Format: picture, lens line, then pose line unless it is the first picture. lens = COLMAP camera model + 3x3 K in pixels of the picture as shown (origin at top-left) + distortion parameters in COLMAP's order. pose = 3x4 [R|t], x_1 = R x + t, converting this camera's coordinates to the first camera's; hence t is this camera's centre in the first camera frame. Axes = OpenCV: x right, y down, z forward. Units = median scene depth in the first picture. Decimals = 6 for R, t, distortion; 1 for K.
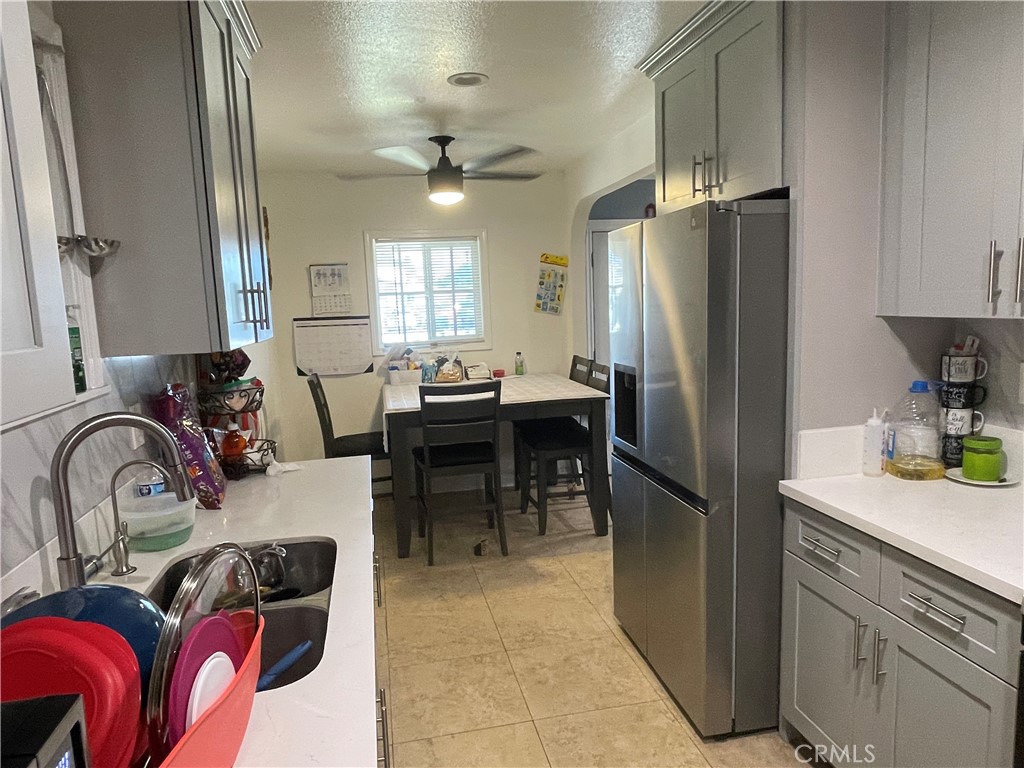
lens RADIAL K [[693.9, 0, 513.8], [0, 693.9, 397.8], [0, 0, 1]] dist [0.050987, -0.000960]
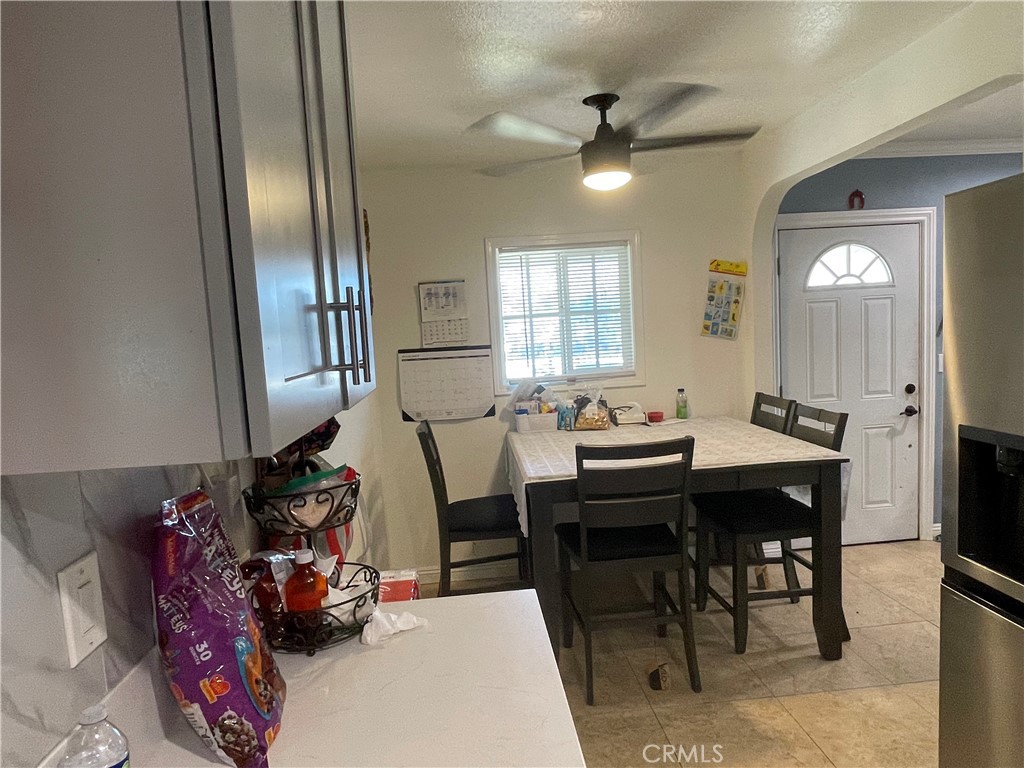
lens RADIAL K [[693.9, 0, 513.8], [0, 693.9, 397.8], [0, 0, 1]] dist [0.050987, -0.000960]
pose [[0.991395, -0.005259, -0.130799, -0.084594], [0.000662, 0.999381, -0.035168, -0.032340], [0.130903, 0.034779, 0.990785, 0.240903]]
